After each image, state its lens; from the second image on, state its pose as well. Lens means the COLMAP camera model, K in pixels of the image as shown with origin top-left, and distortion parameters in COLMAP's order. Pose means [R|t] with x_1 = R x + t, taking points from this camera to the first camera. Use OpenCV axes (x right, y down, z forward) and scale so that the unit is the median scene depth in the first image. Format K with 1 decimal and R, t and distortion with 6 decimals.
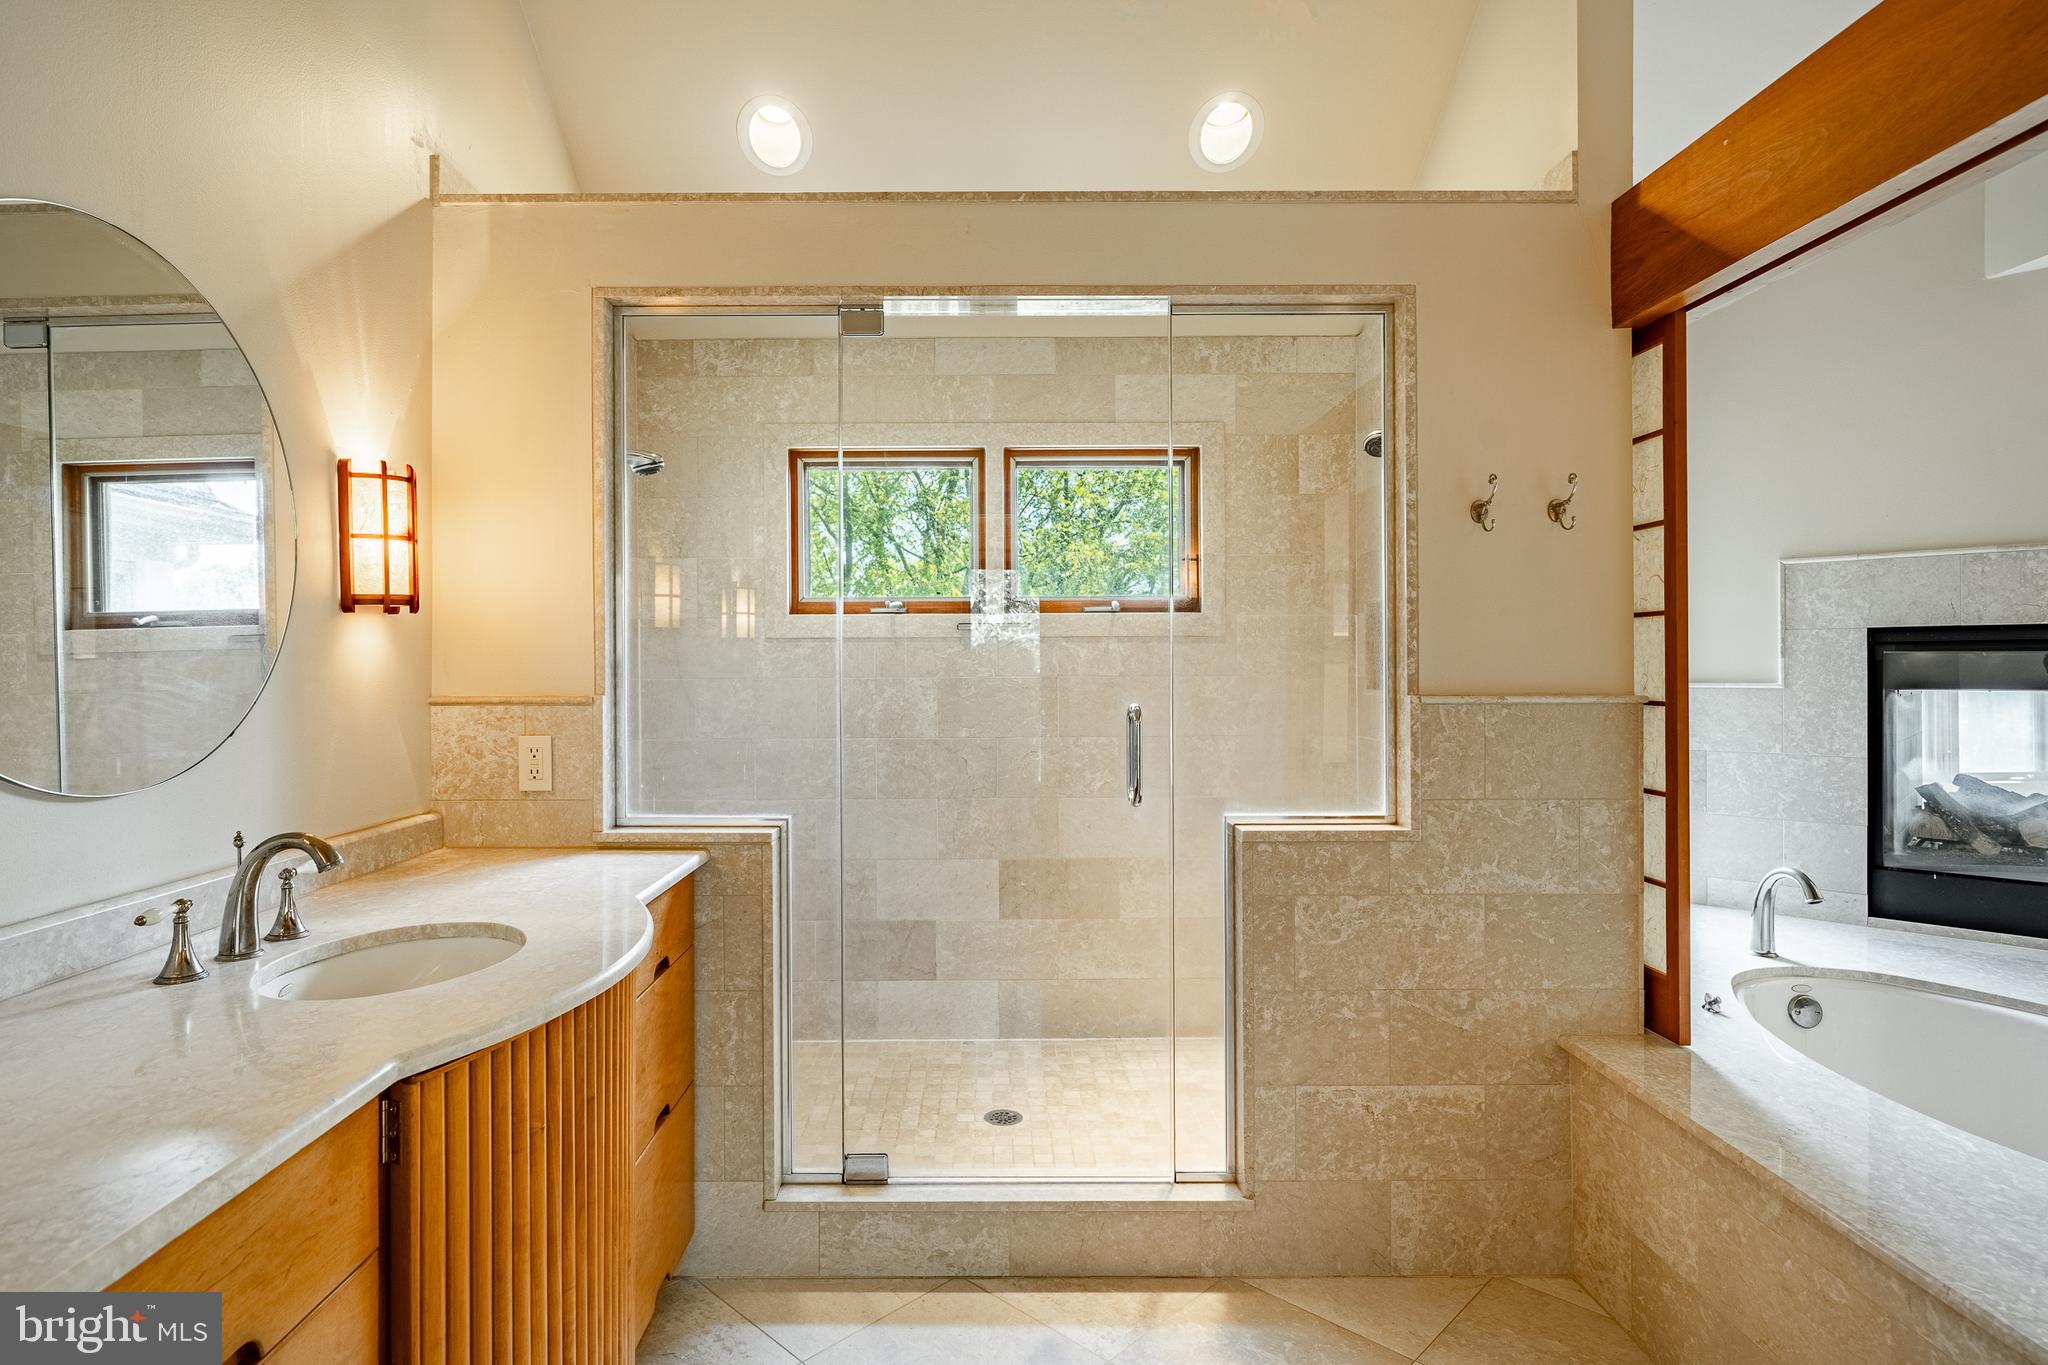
lens RADIAL K [[1073.2, 0, 991.0], [0, 1073.2, 665.0], [0, 0, 1]] dist [0.001210, 0.000611]
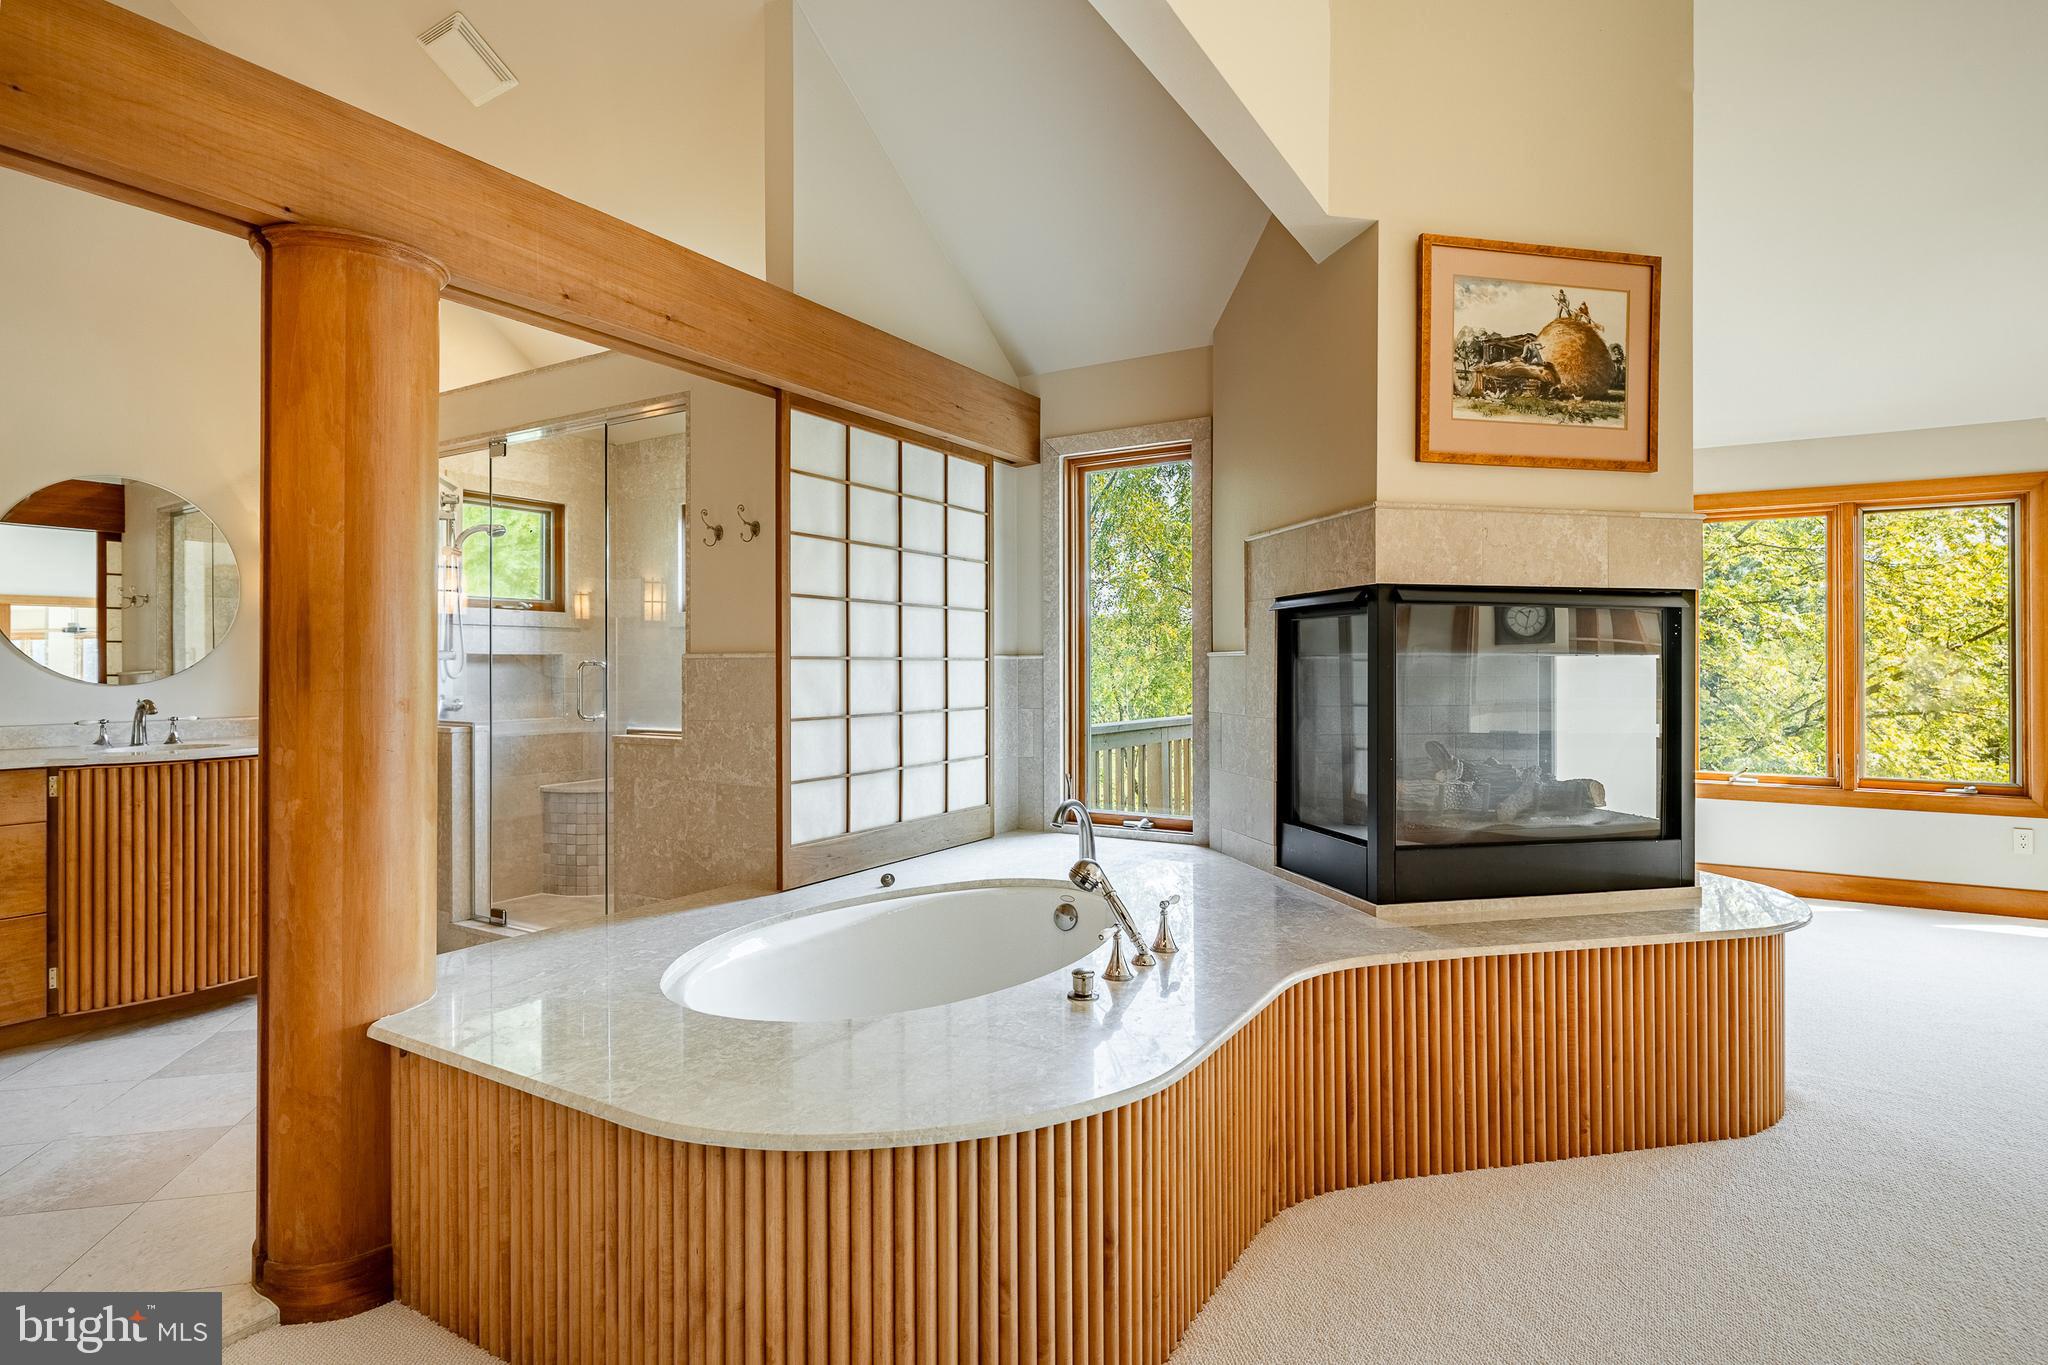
lens RADIAL K [[1043.7, 0, 1017.0], [0, 1043.7, 662.6], [0, 0, 1]] dist [0.003784, 0.000765]
pose [[0.849356, -0.000481, -0.527821, 1.608902], [0.000809, 1.000000, 0.000391, 0.041498], [0.527820, -0.000759, 0.849356, -0.037056]]
